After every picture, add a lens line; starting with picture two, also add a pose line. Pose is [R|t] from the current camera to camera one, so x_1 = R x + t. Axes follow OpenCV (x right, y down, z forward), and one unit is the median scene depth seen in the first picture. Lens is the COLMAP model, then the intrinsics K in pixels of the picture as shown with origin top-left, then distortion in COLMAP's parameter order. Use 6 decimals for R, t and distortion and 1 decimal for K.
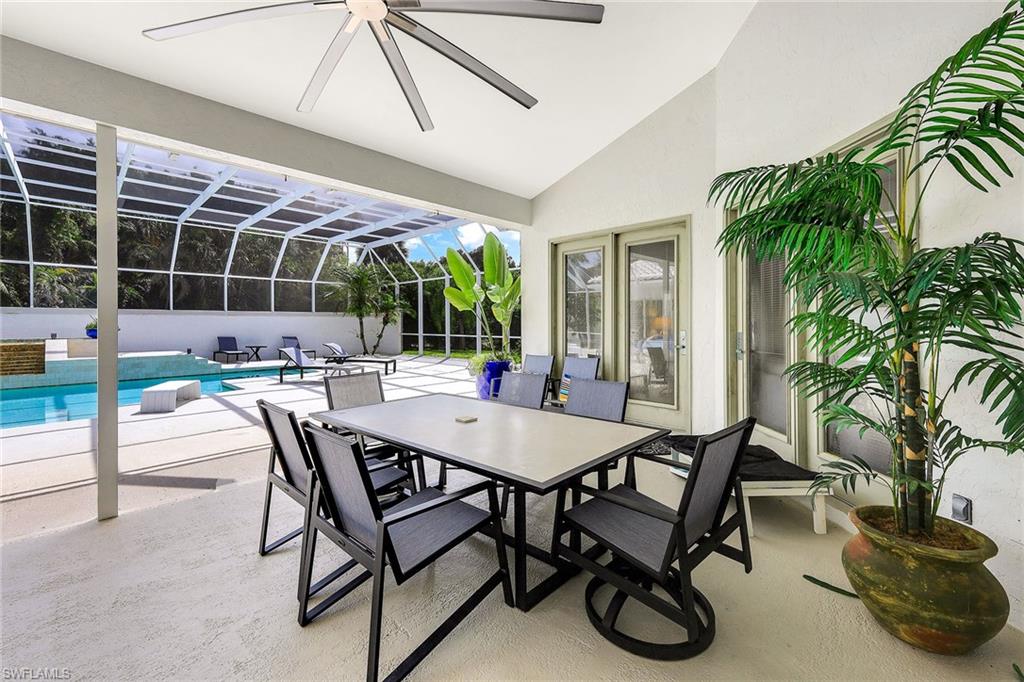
lens RADIAL K [[411.2, 0, 499.0], [0, 411.2, 321.6], [0, 0, 1]] dist [0.014503, -0.000019]
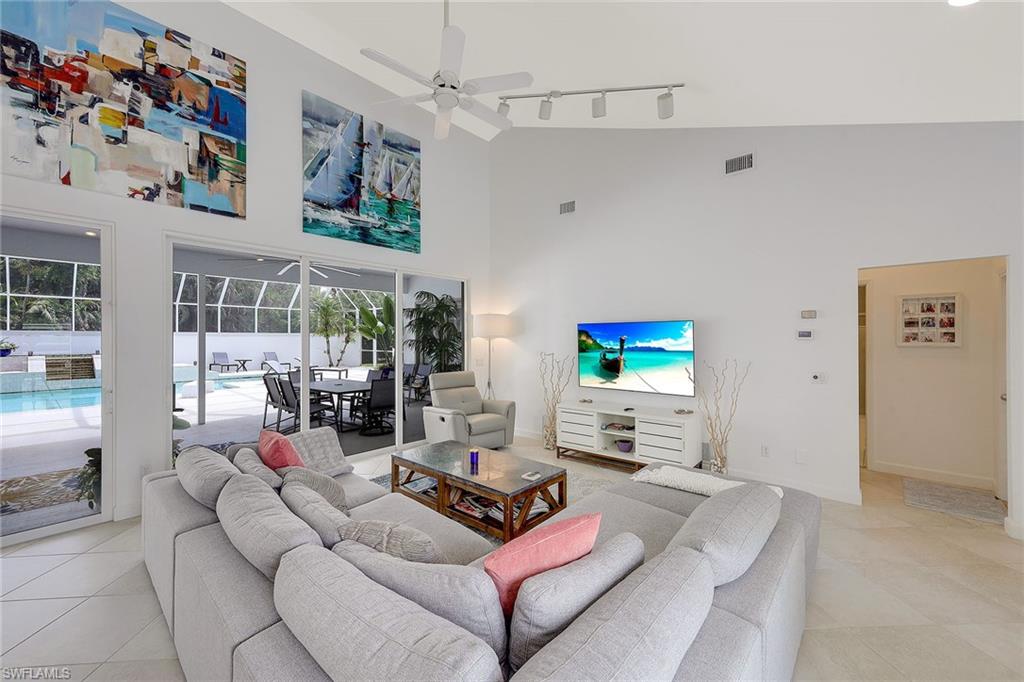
lens RADIAL K [[411.2, 0, 498.6], [0, 411.2, 336.6], [0, 0, 1]] dist [0.014503, -0.000019]
pose [[0.999197, 0.002777, 0.039978, 0.142793], [-0.002723, 0.999995, -0.001404, -0.012662], [-0.039982, 0.001294, 0.999200, -0.292022]]
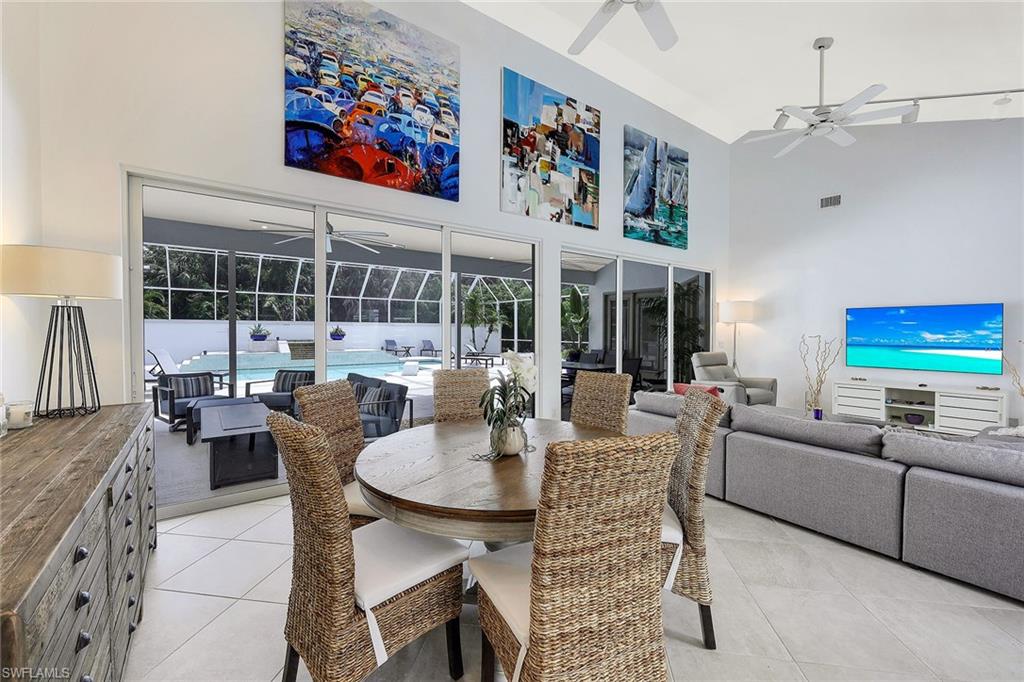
lens RADIAL K [[411.2, 0, 494.8], [0, 411.2, 336.1], [0, 0, 1]] dist [0.014503, -0.000019]
pose [[0.983975, 0.006602, -0.178183, -0.014748], [-0.003770, 0.999861, 0.016230, -0.003870], [0.178266, -0.015298, 0.983863, -0.373969]]
